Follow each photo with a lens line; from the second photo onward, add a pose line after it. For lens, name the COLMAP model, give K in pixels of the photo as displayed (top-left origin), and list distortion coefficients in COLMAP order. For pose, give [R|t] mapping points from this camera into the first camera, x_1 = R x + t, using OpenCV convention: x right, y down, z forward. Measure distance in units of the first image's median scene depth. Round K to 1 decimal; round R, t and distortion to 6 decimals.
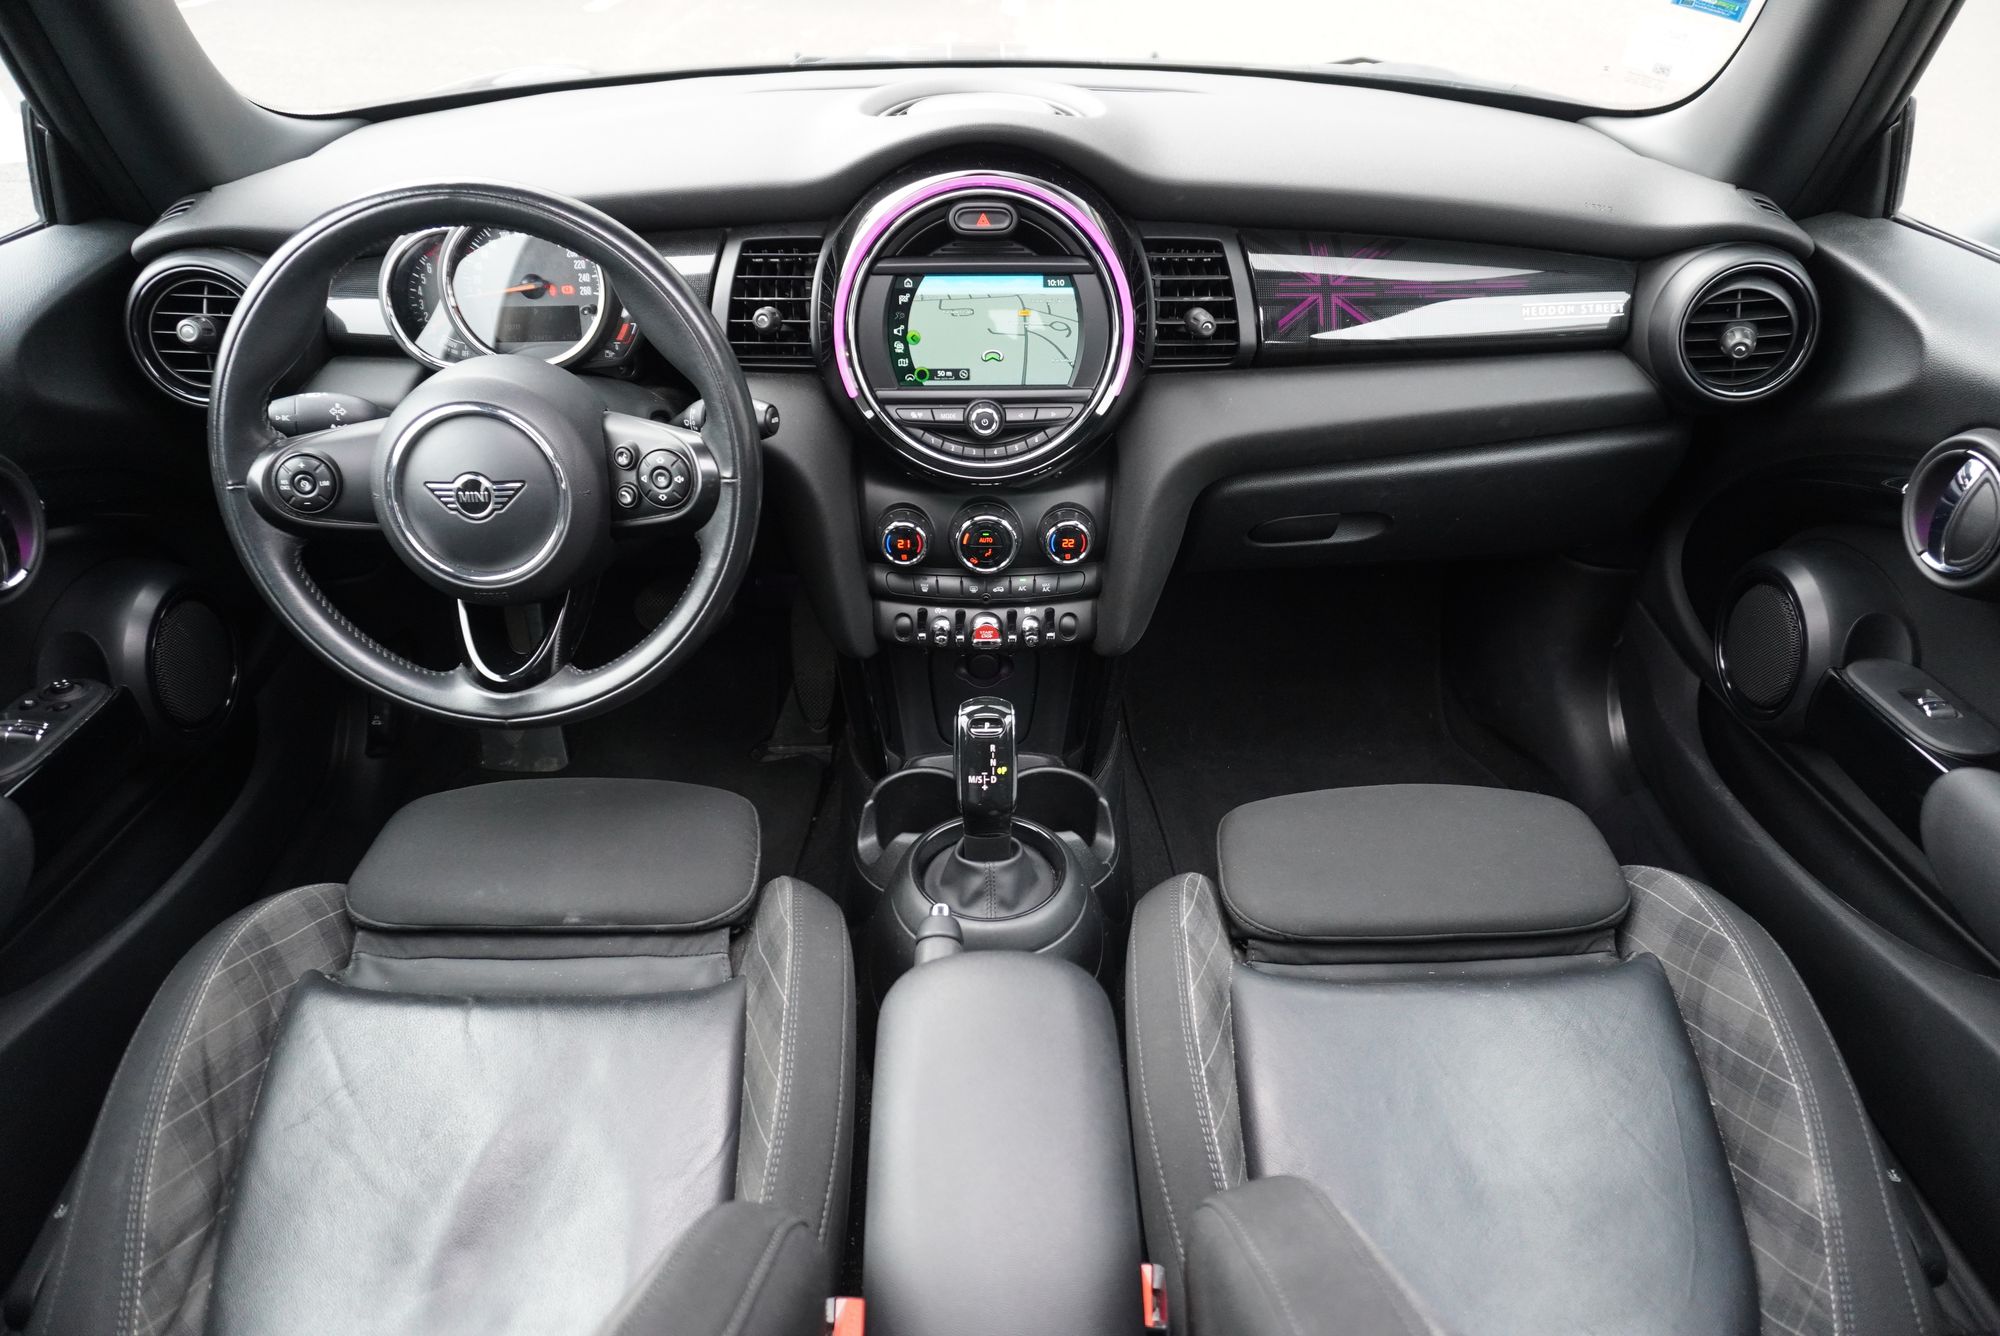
lens RADIAL K [[1331.5, 0, 1000.0], [0, 1331.5, 668.0], [0, 0, 1]] dist [-0.044768, 0.038537]
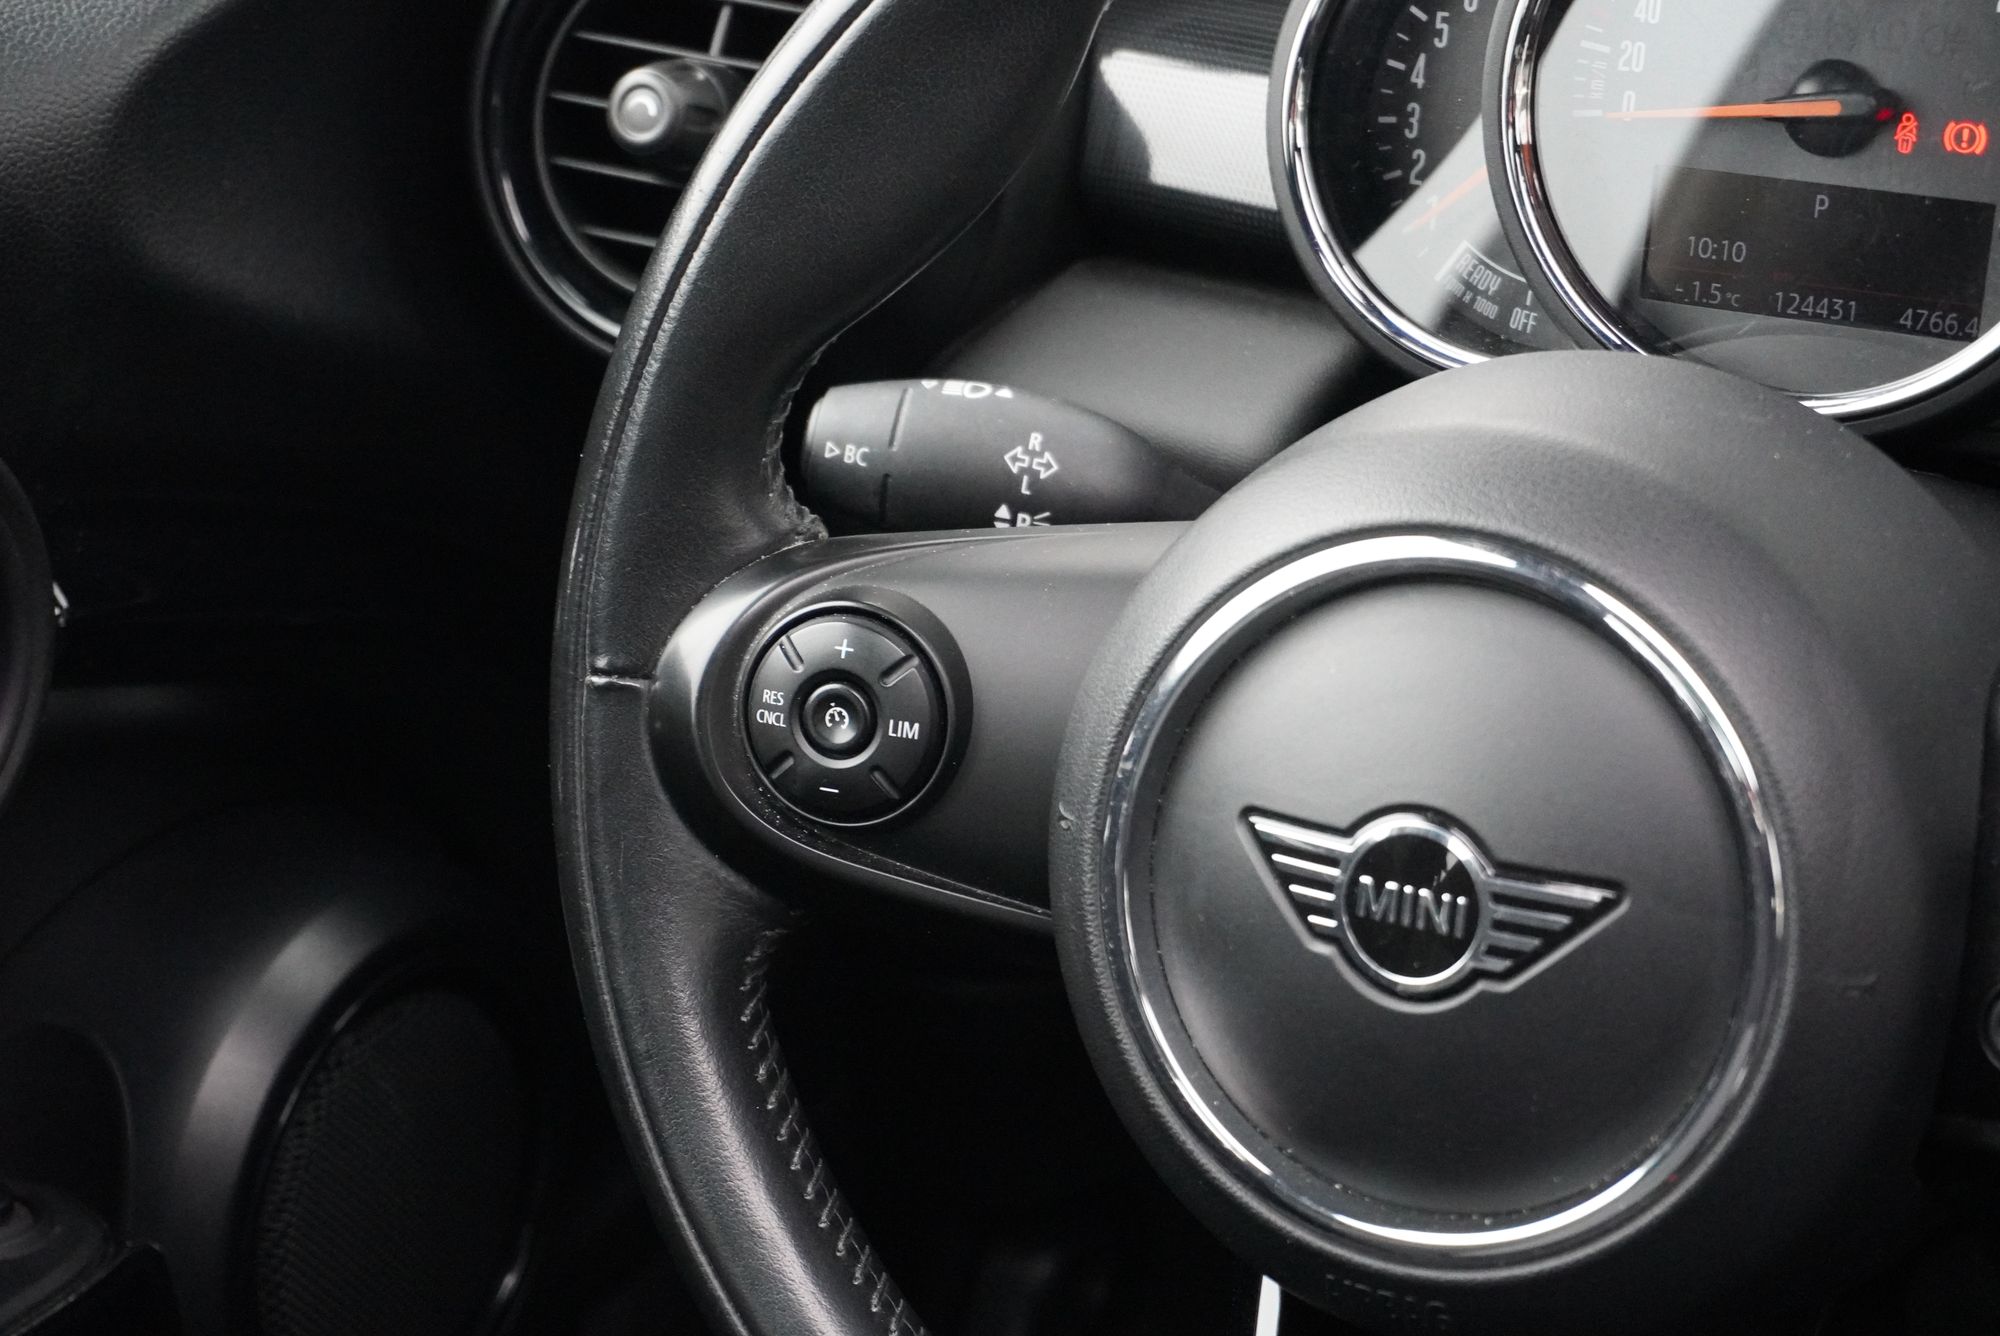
lens RADIAL K [[4265.0, 0, 997.4], [0, 4265.0, 696.4], [0, 0, 1]] dist [0.043660, 0.214480]
pose [[0.866911, 0.183642, -0.463401, -0.091072], [-0.248868, 0.964960, -0.083166, -0.071372], [0.431890, 0.187423, 0.882238, 0.227019]]
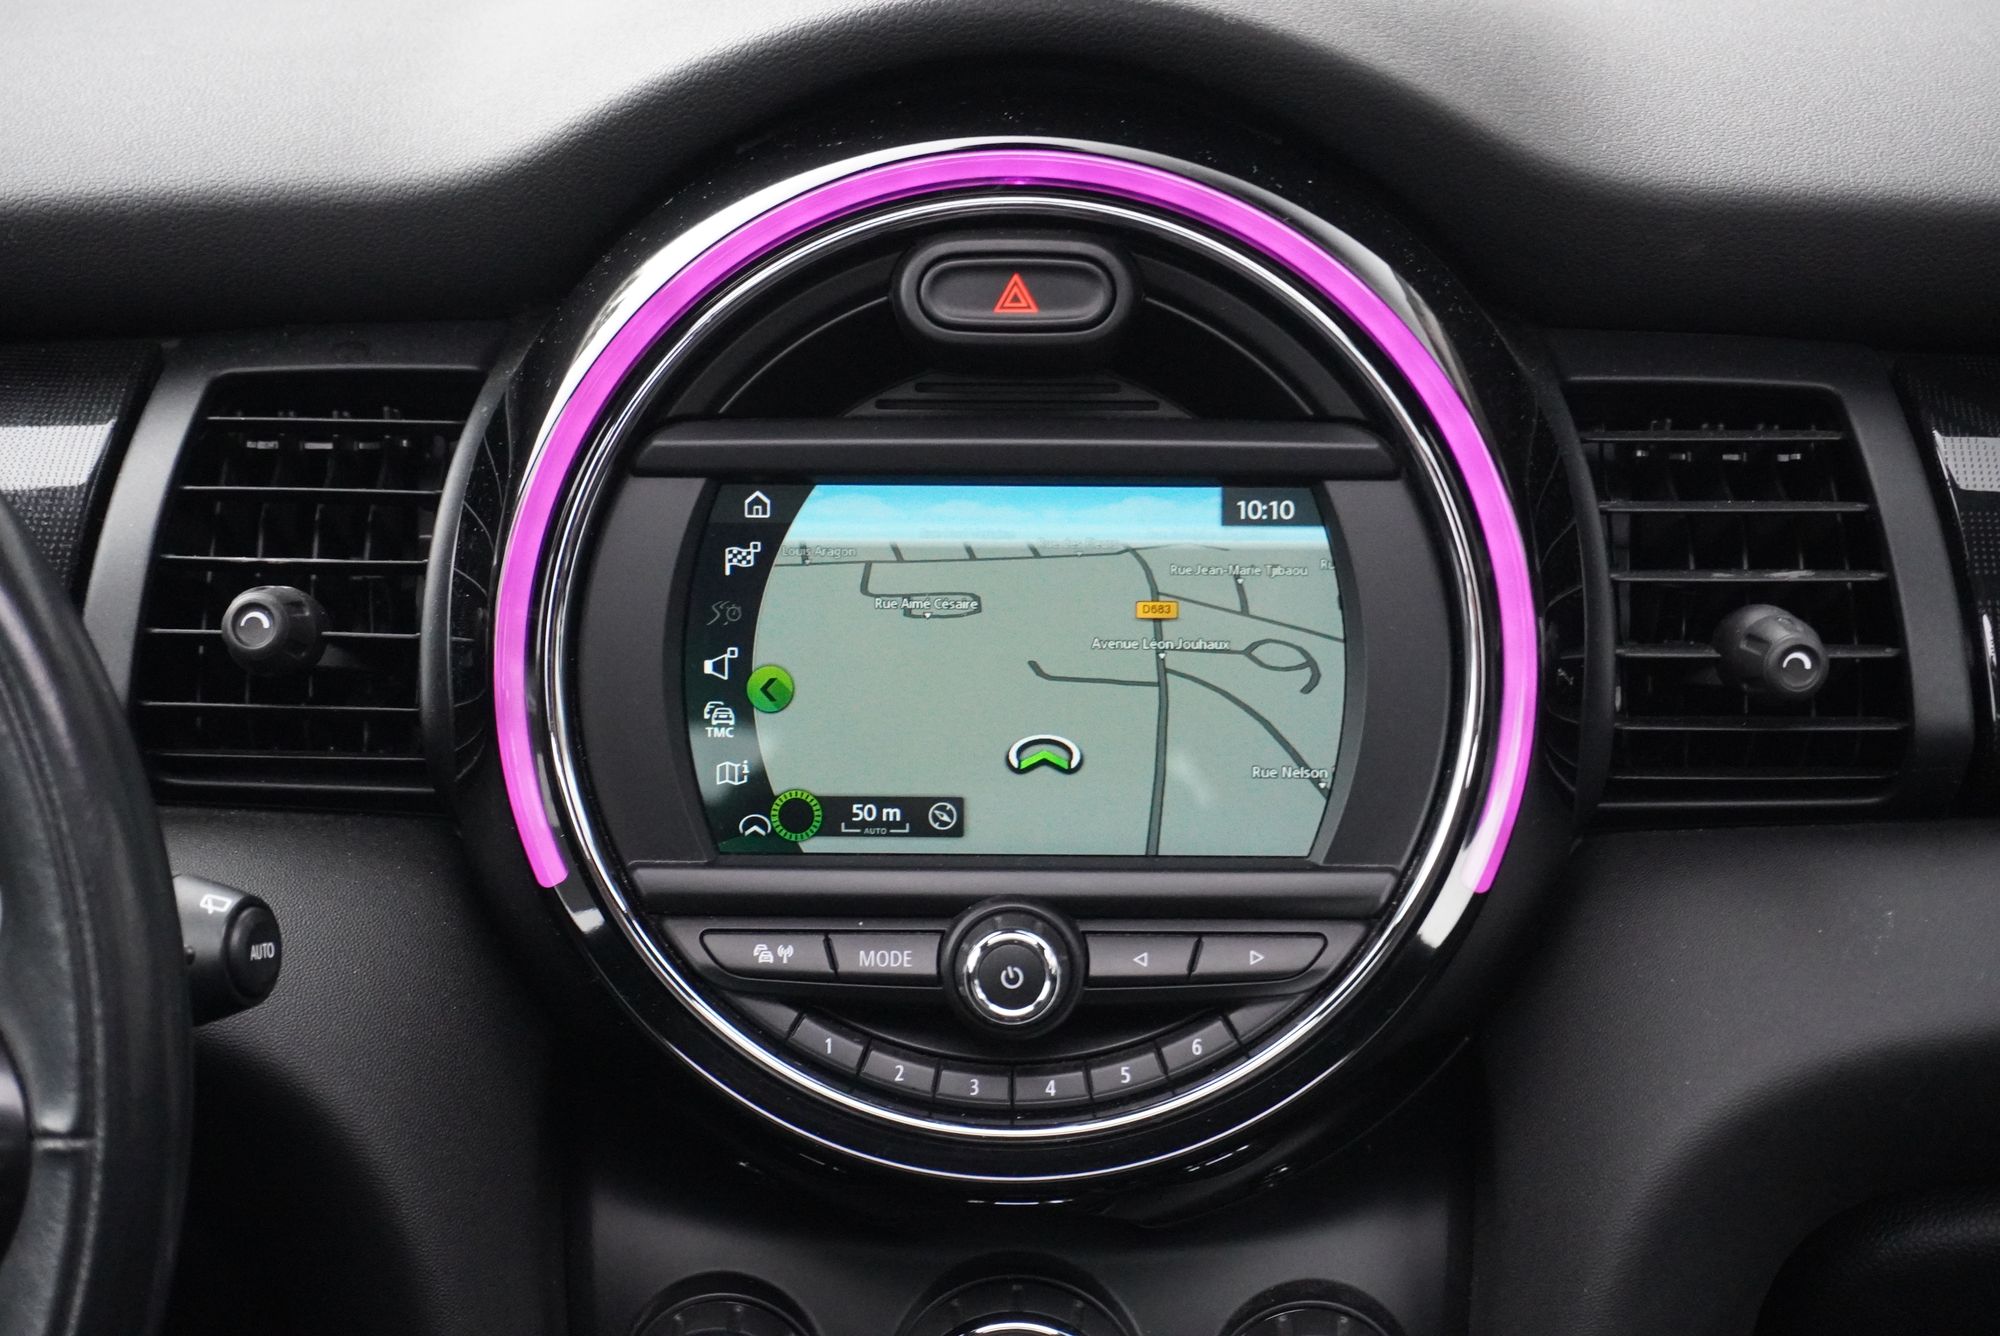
lens RADIAL K [[4265.0, 0, 997.4], [0, 4265.0, 696.4], [0, 0, 1]] dist [0.043660, 0.214480]
pose [[0.999225, 0.009496, -0.038194, 0.019606], [-0.020184, 0.956764, -0.290166, 0.020603], [0.033787, 0.290712, 0.956214, 0.117984]]
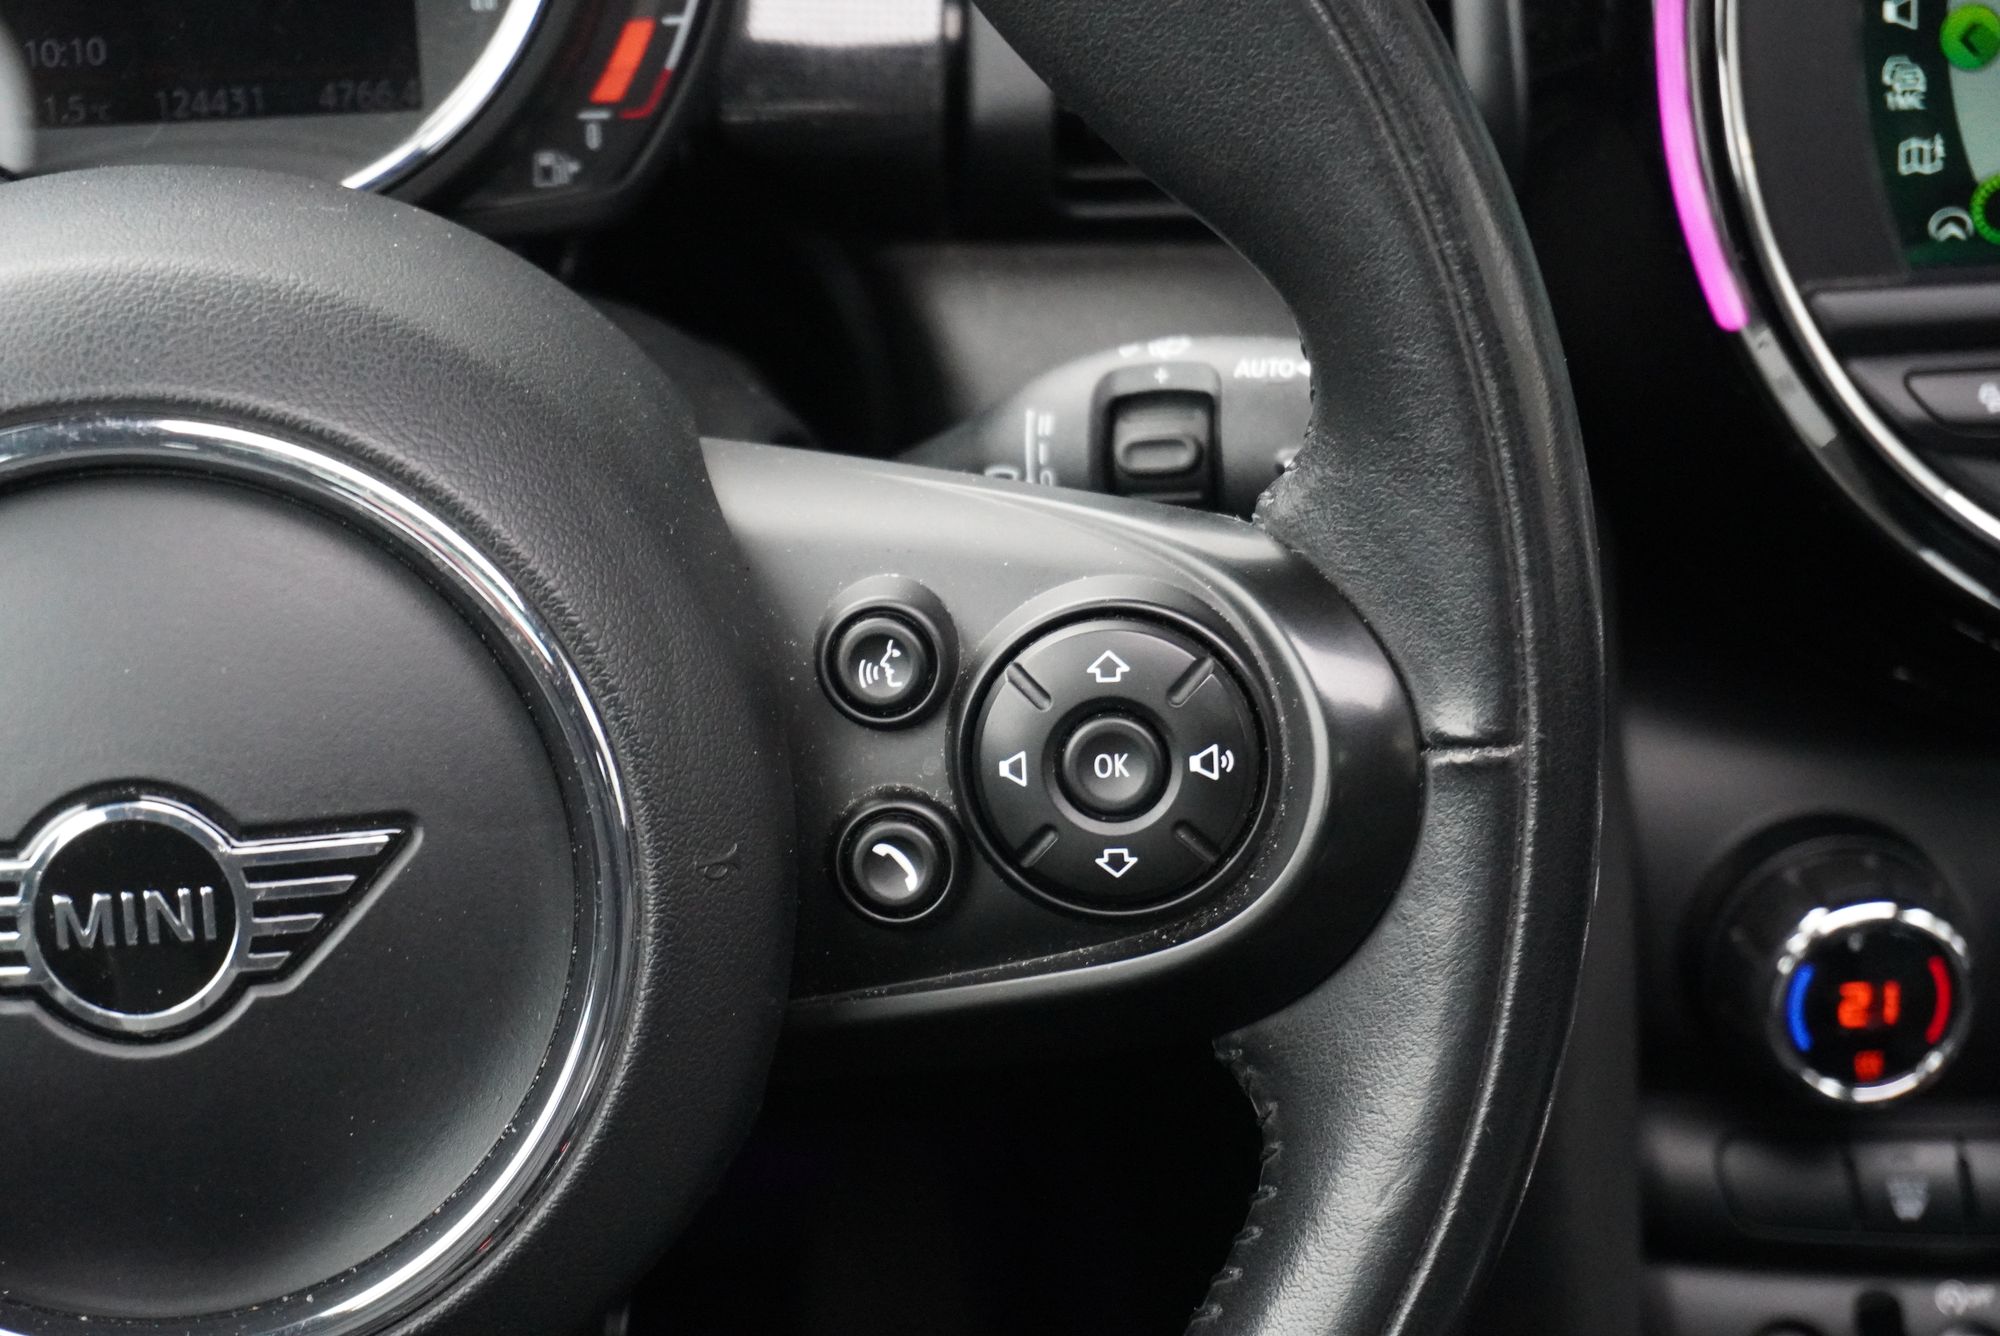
lens RADIAL K [[4265.0, 0, 997.4], [0, 4265.0, 696.4], [0, 0, 1]] dist [0.043660, 0.214480]
pose [[0.995401, -0.053471, 0.079486, -0.283311], [0.063925, 0.988726, -0.135403, -0.062886], [-0.071349, 0.139861, 0.987597, 0.354419]]
